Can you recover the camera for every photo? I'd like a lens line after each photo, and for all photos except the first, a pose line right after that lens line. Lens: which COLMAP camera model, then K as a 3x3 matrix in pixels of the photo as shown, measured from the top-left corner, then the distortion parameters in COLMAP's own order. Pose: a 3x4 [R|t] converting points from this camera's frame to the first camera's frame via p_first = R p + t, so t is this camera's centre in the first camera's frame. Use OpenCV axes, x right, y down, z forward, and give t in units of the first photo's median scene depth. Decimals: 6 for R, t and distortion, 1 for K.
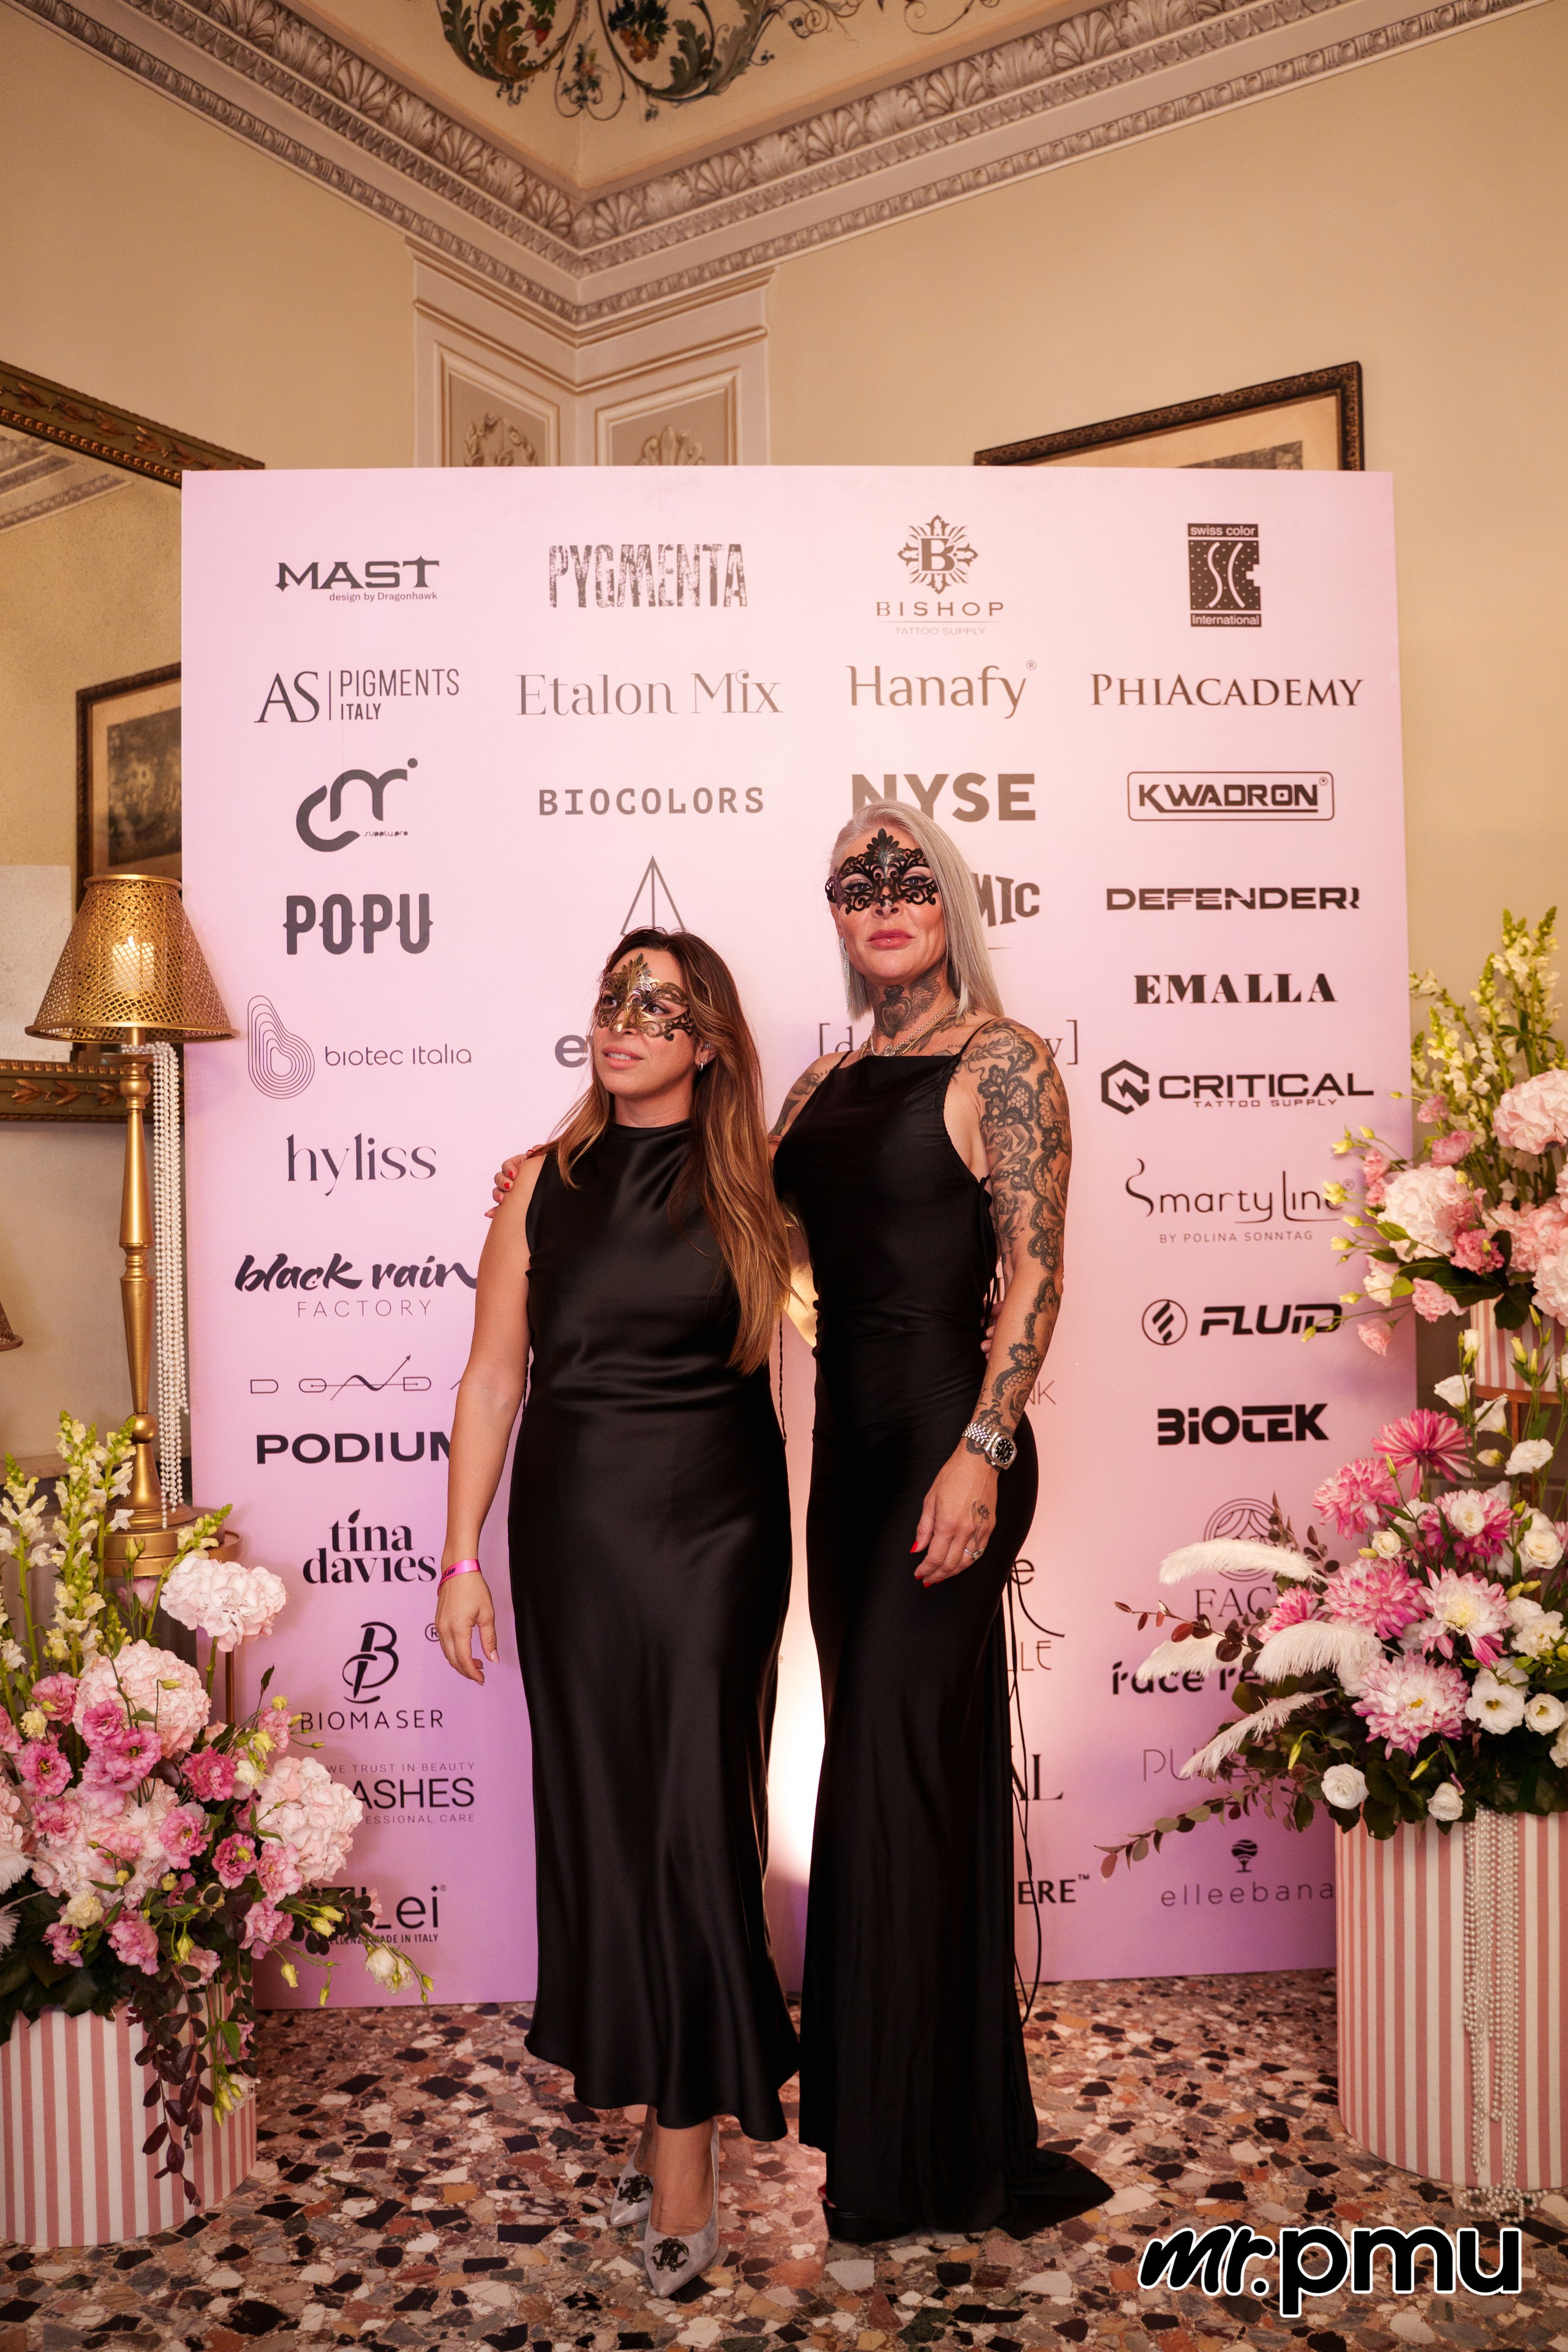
lens RADIAL K [[1887.2, 0, 785.5], [0, 1887.2, 1172.2], [0, 0, 1]] dist [-0.118270, 0.093973]
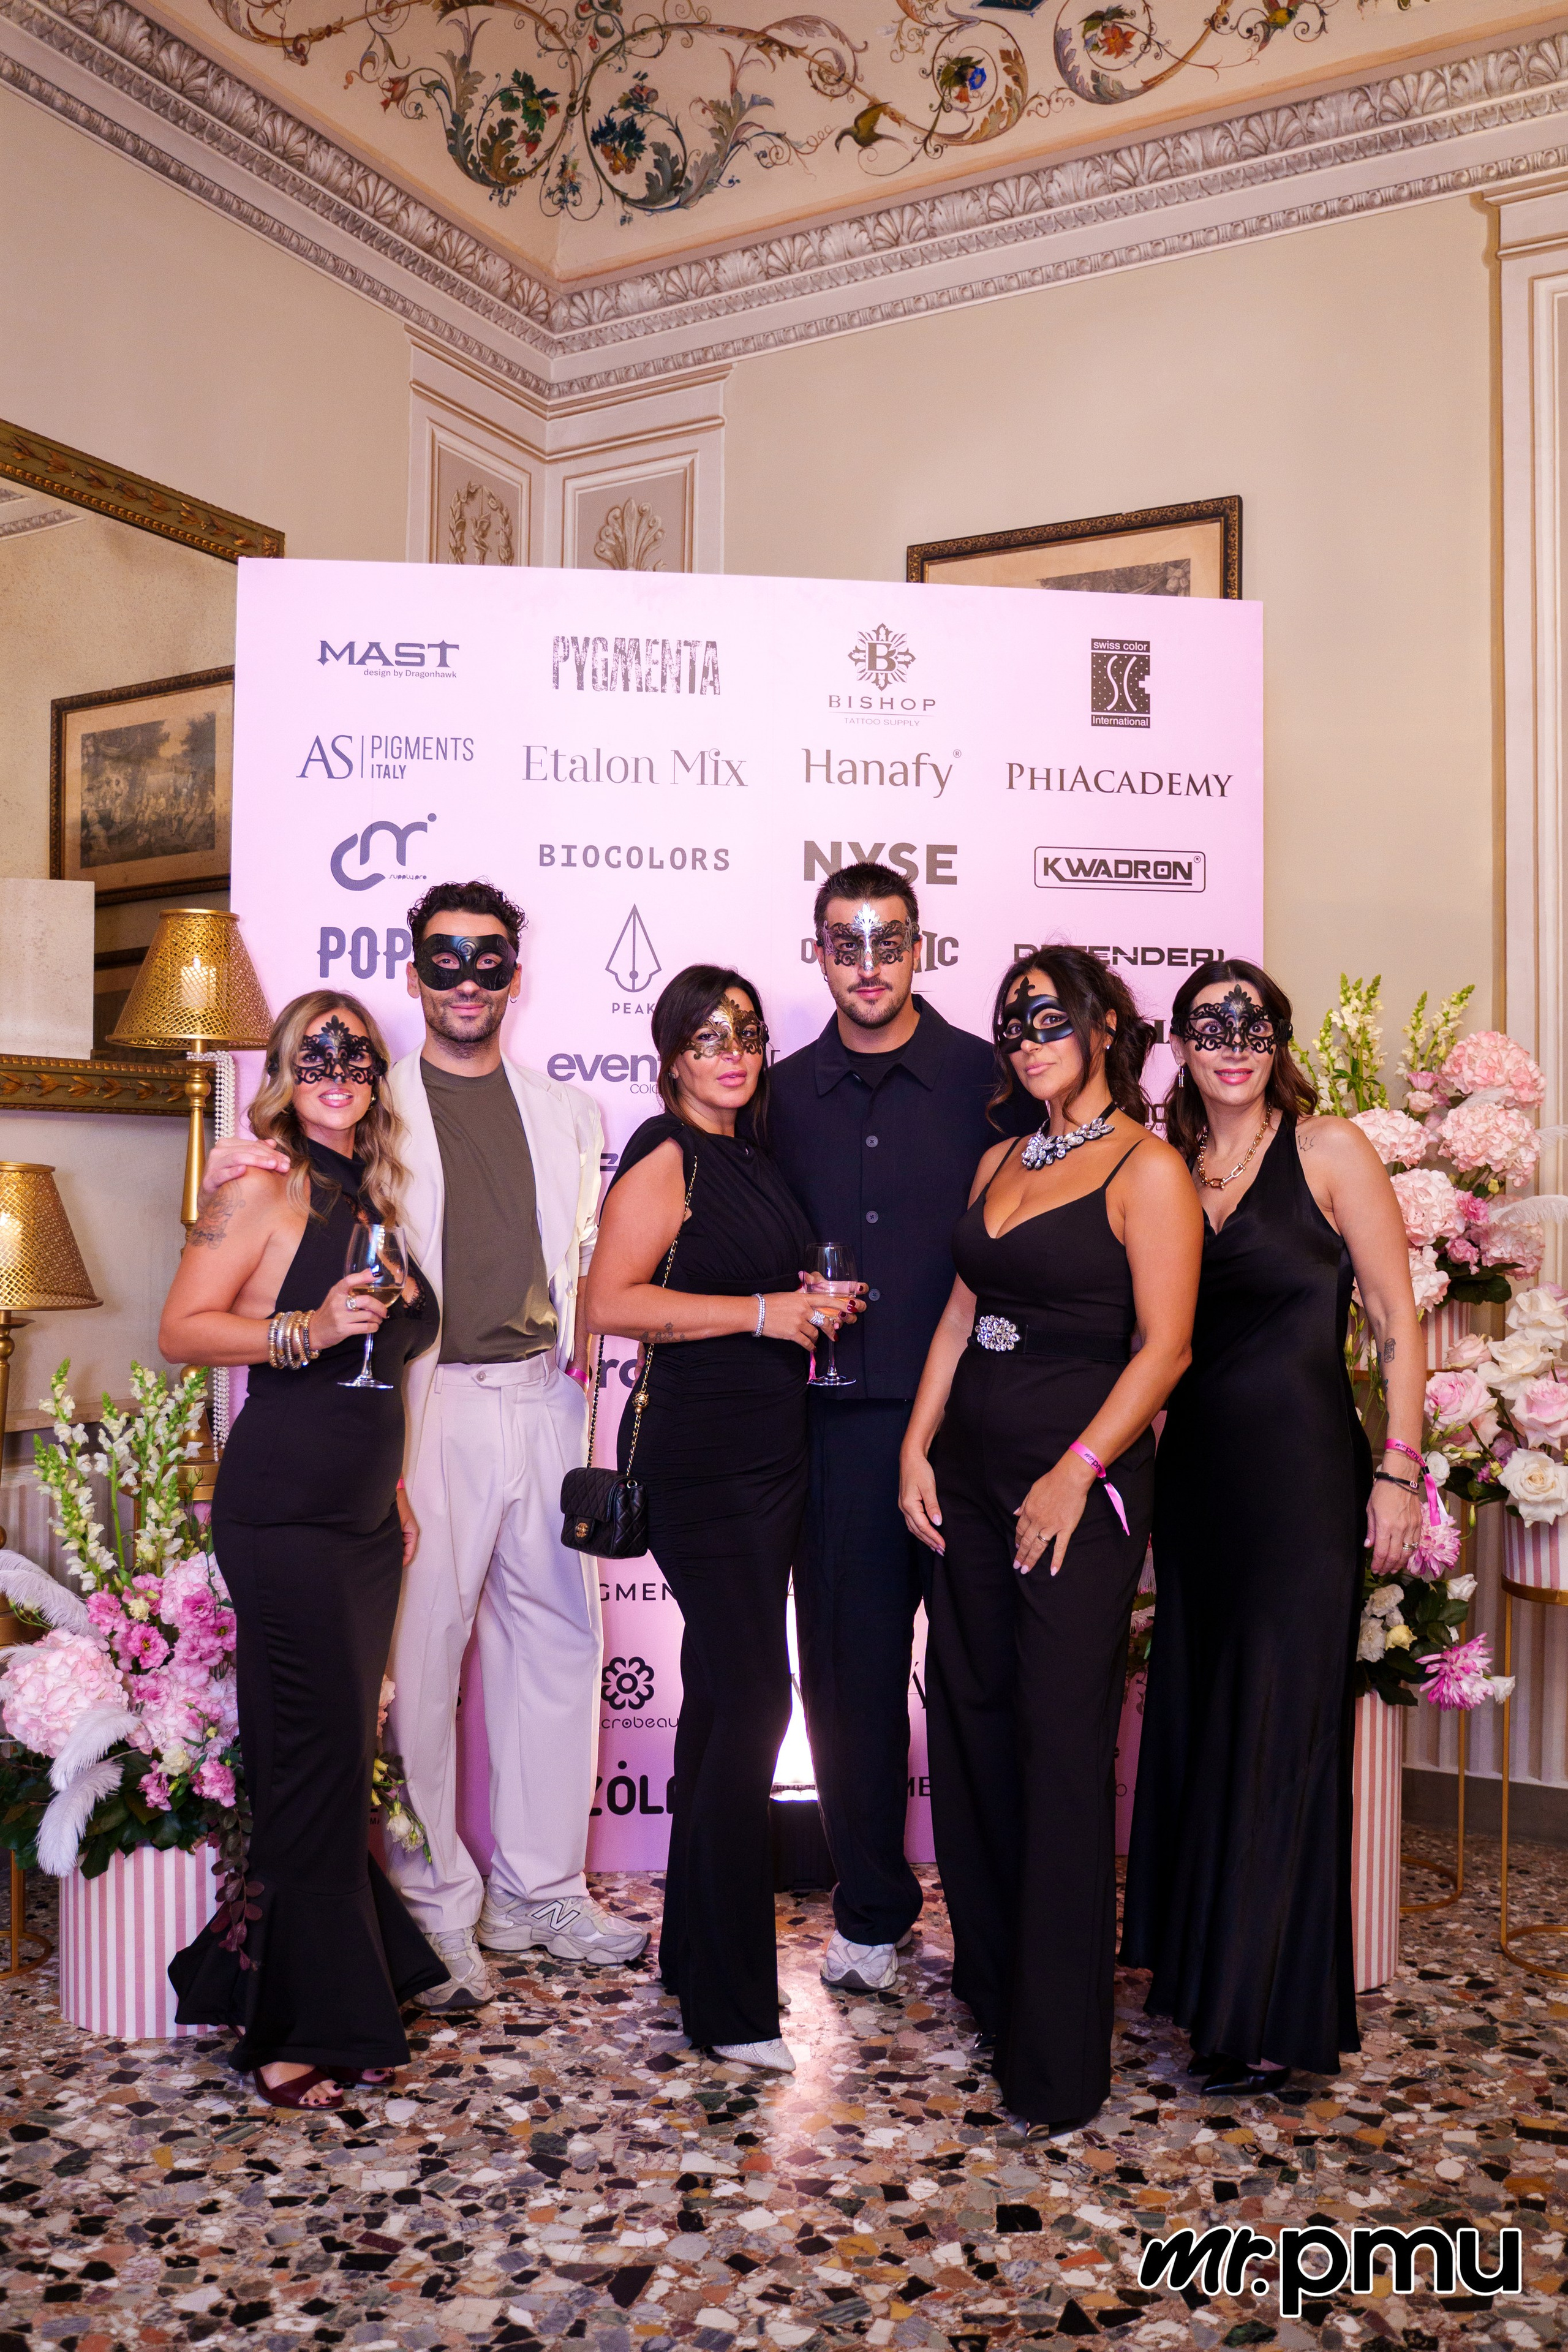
lens RADIAL K [[1955.0, 0, 784.0], [0, 1955.0, 1176.0], [0, 0, 1]] dist [-0.118364, 0.092795]
pose [[0.997401, 0.026639, 0.066943, -0.054543], [-0.026911, 0.999633, 0.003176, -0.003792], [-0.066834, -0.004969, 0.997752, -0.229450]]
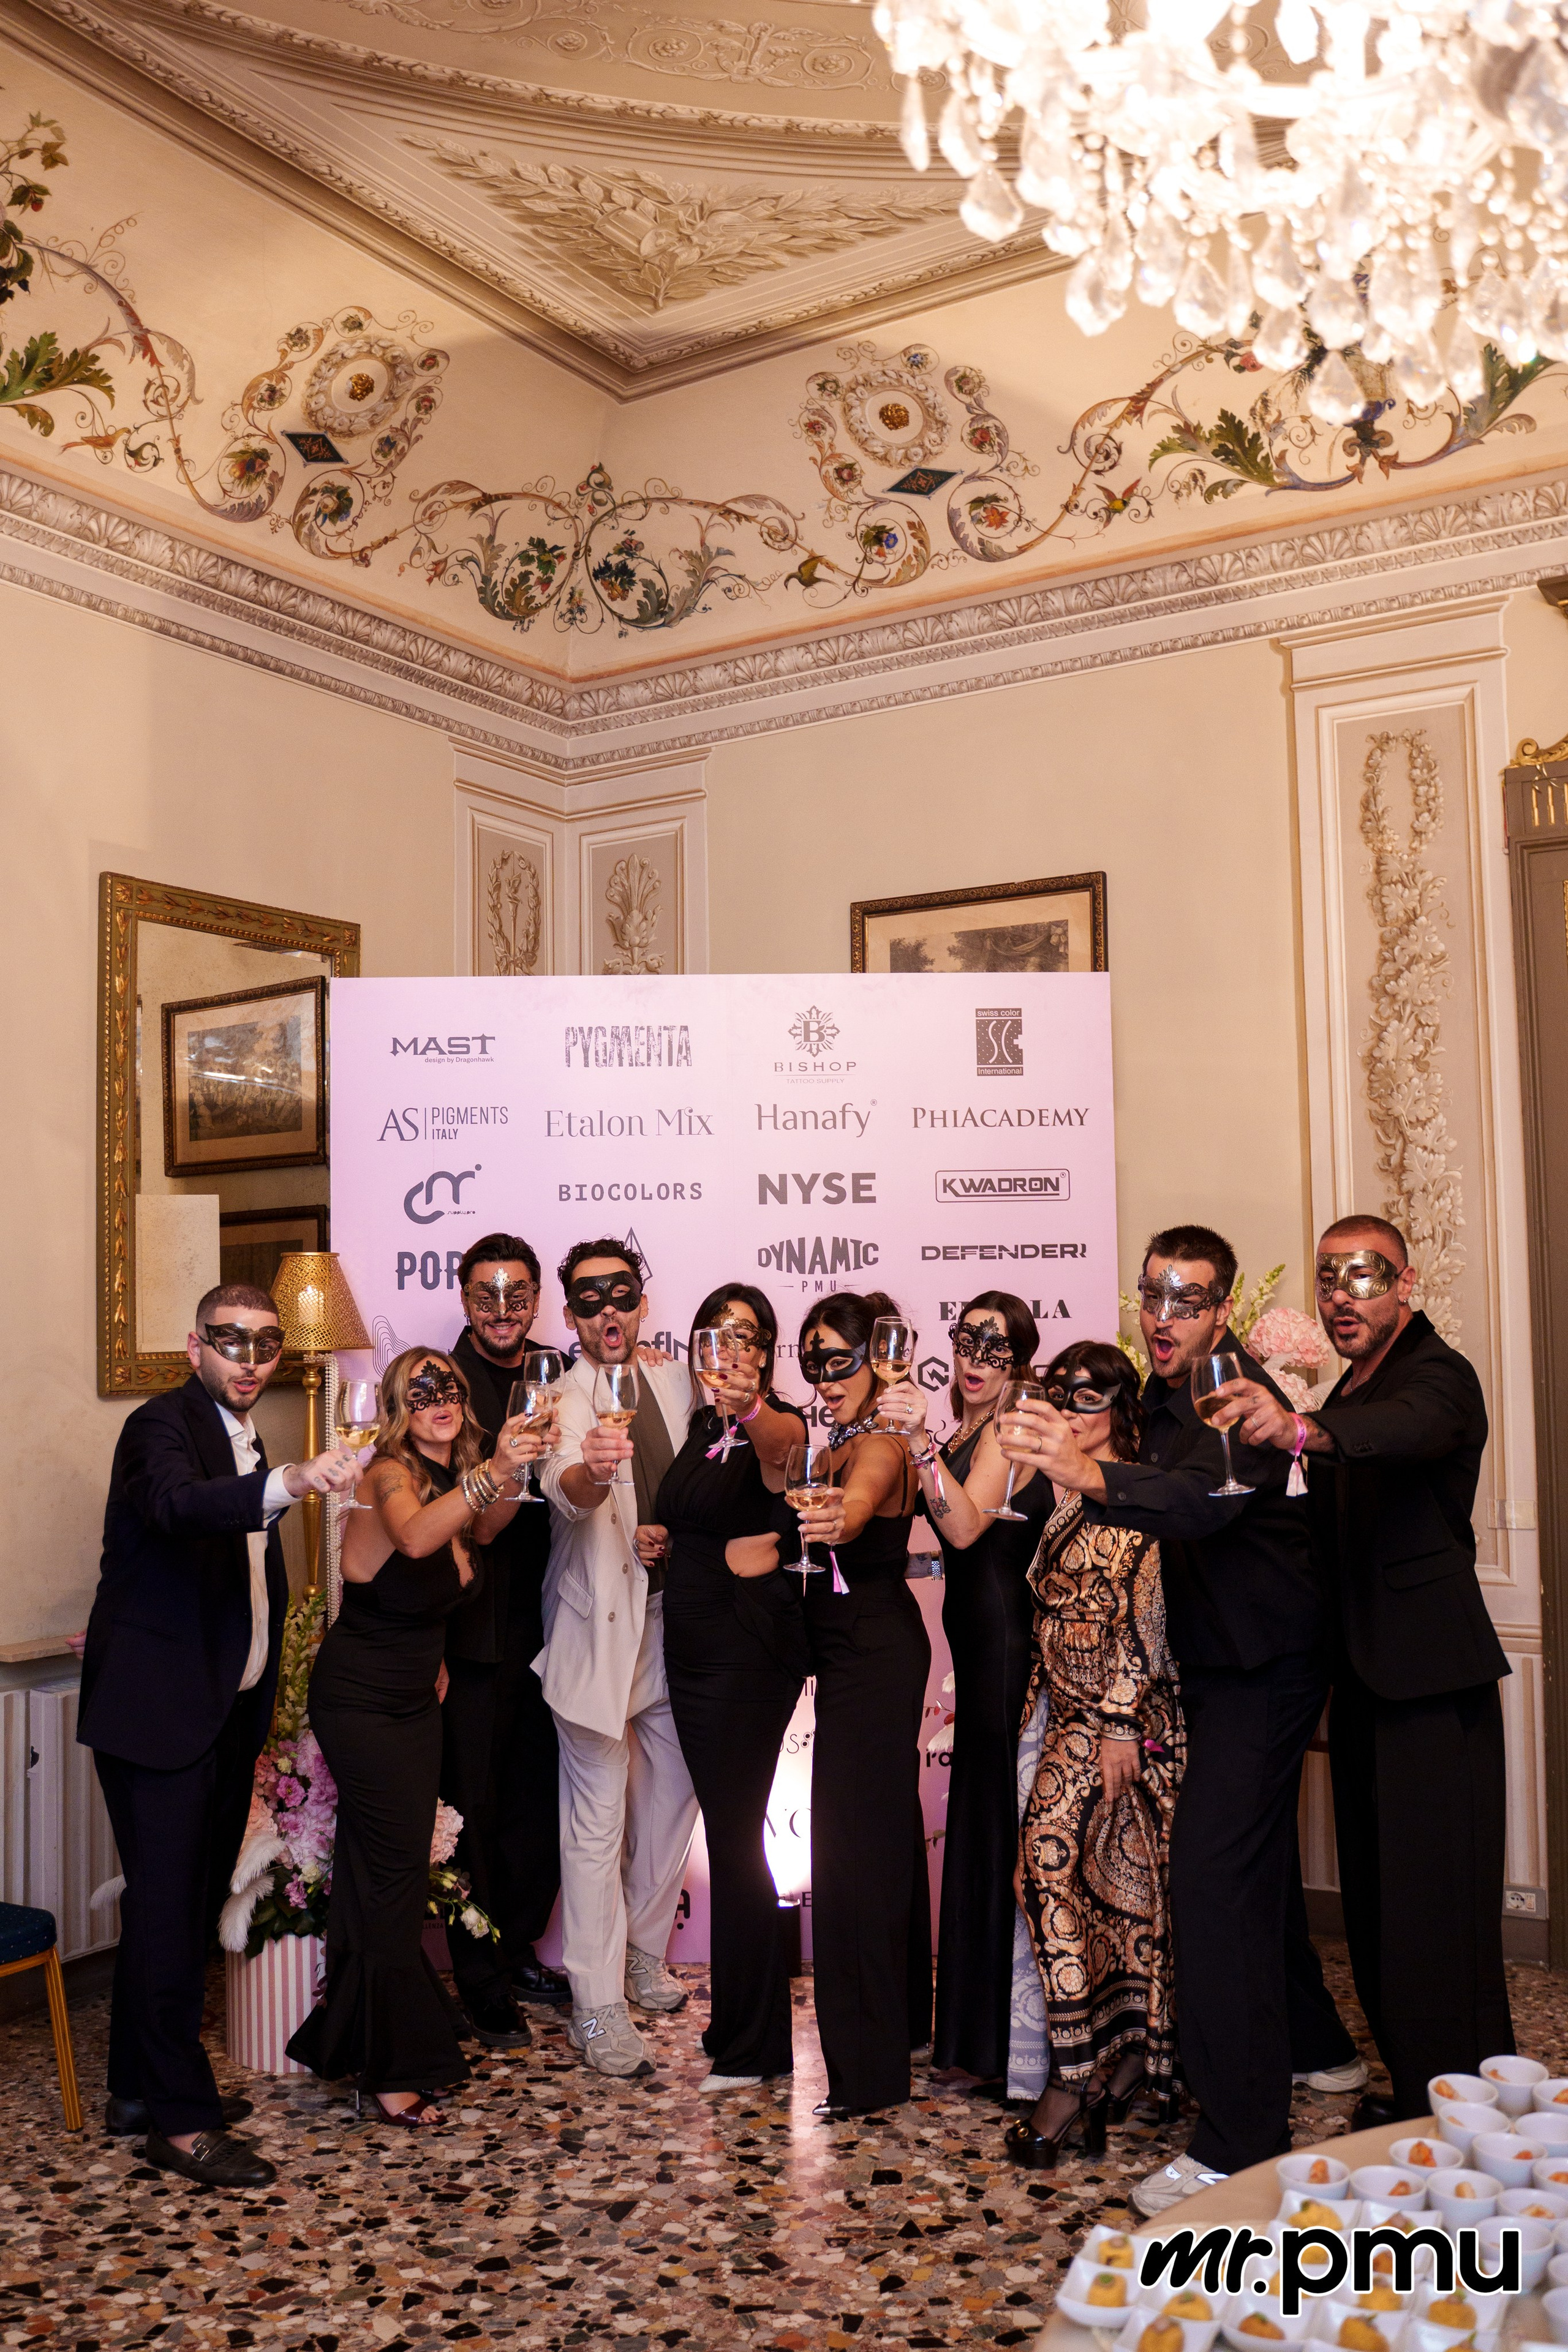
lens RADIAL K [[2076.8, 0, 730.9], [0, 2076.8, 1174.8], [0, 0, 1]] dist [-0.120891, 0.103822]
pose [[0.999996, 0.002511, 0.001094, 0.010609], [-0.002449, 0.998565, -0.053506, -0.119452], [-0.001227, 0.053503, 0.998567, -0.734594]]
